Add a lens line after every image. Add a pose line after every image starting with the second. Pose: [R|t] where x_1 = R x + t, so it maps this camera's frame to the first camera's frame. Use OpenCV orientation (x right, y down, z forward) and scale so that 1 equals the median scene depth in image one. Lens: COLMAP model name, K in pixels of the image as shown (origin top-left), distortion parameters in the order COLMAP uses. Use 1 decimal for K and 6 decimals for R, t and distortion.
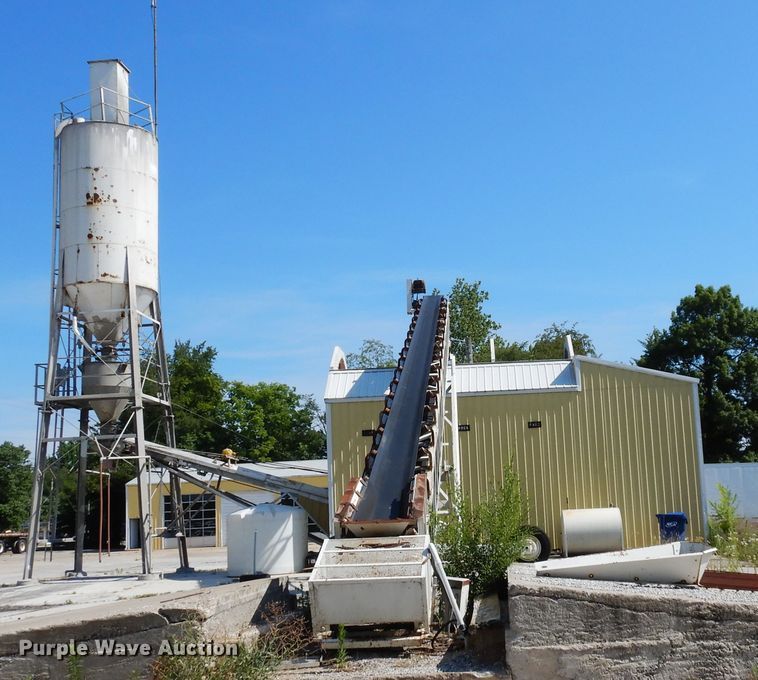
lens RADIAL K [[1038.0, 0, 470.9], [0, 1038.0, 365.7], [0, 0, 1]] dist [0.017960, -0.028886]
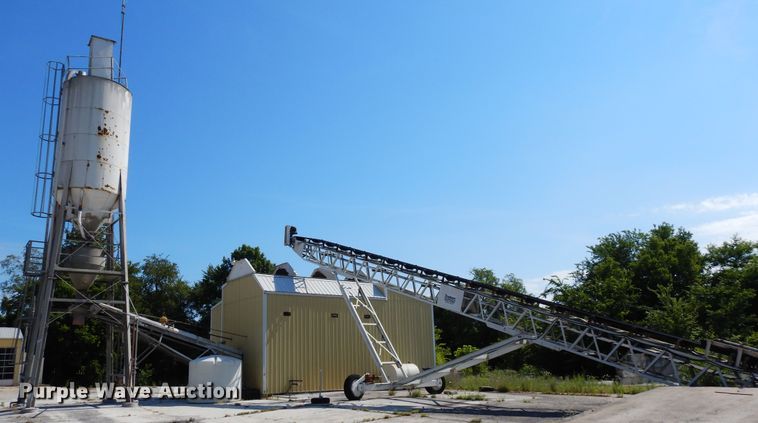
lens RADIAL K [[574.1, 0, 350.7], [0, 574.1, 234.6], [0, 0, 1]] dist [-0.001878, 0.000591]
pose [[0.801372, 0.157409, 0.577083, -0.517819], [-0.099918, 0.986425, -0.130312, 0.045429], [-0.589762, 0.046768, 0.806222, 0.179275]]
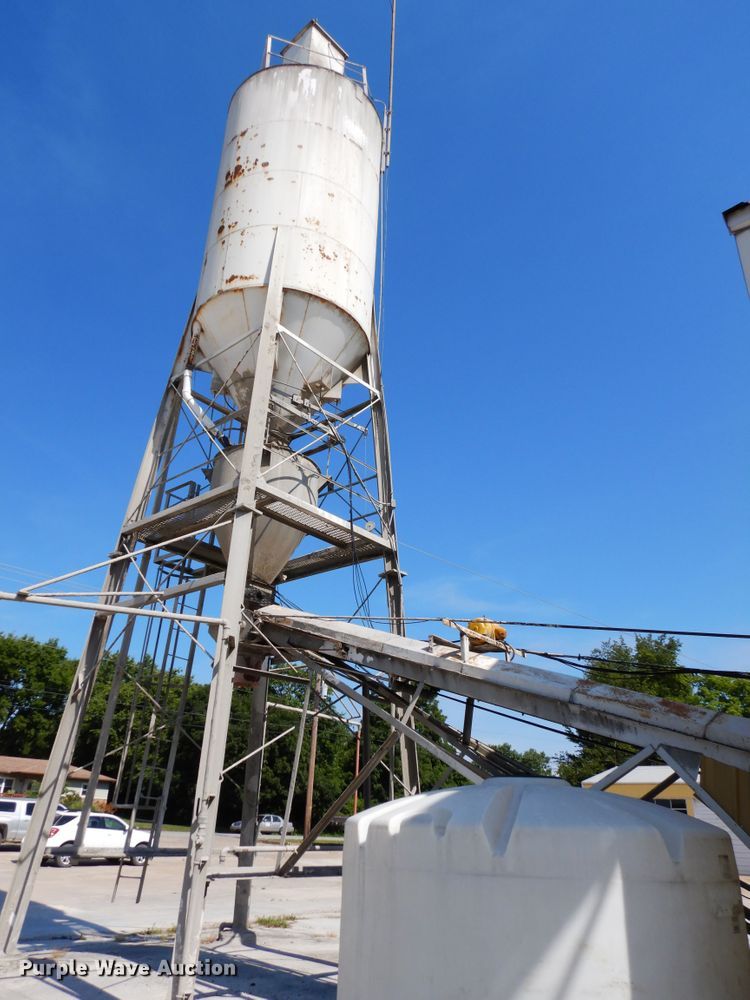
lens RADIAL K [[708.6, 0, 375.0], [0, 708.6, 500.0], [0, 0, 1]] dist [-0.000612, -0.000990]
pose [[0.773840, -0.192011, -0.603576, -0.112246], [0.015228, 0.958307, -0.285334, 0.110761], [0.633198, 0.211612, 0.744500, 0.800360]]
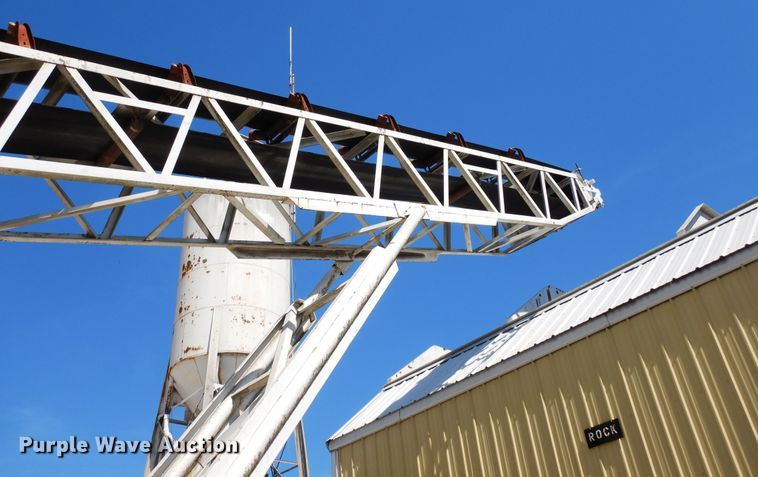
lens RADIAL K [[687.3, 0, 377.7], [0, 687.3, 193.7], [0, 0, 1]] dist [0.001036, 0.010021]
pose [[0.681598, -0.447183, -0.579182, 0.091095], [0.152331, 0.860902, -0.485430, 0.081143], [0.715695, 0.242640, 0.654909, 0.726896]]
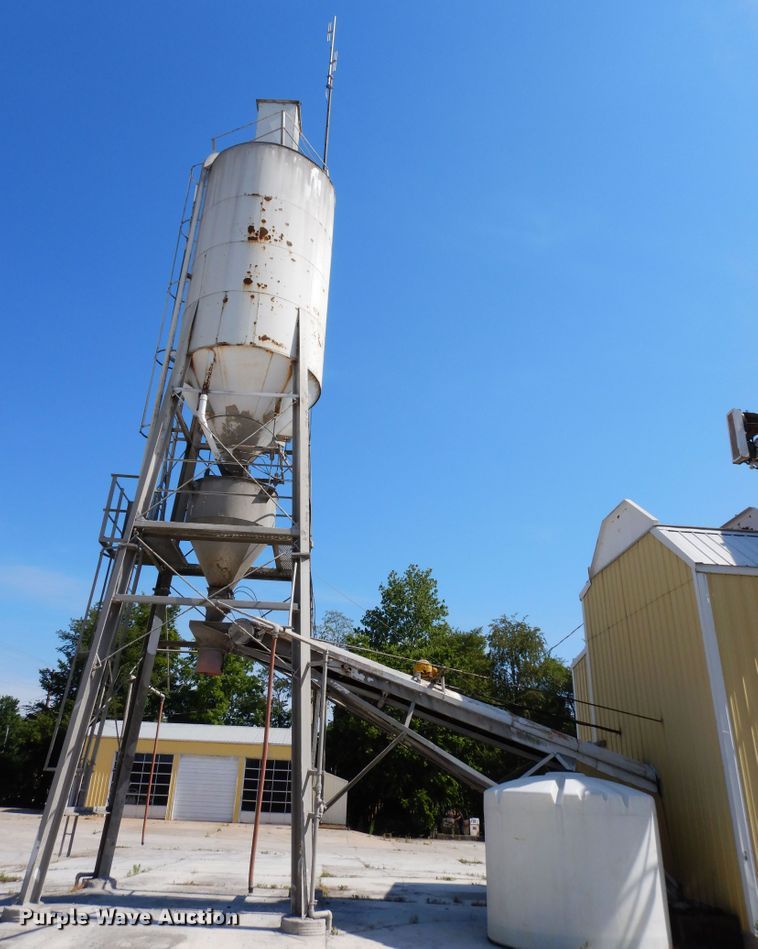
lens RADIAL K [[746.1, 0, 361.0], [0, 746.1, 434.4], [0, 0, 1]] dist [-0.001627, -0.001093]
pose [[0.992294, 0.116304, 0.042734, -0.303380], [-0.097359, 0.945185, -0.311684, 0.094942], [-0.076642, 0.305122, 0.949224, 0.589480]]
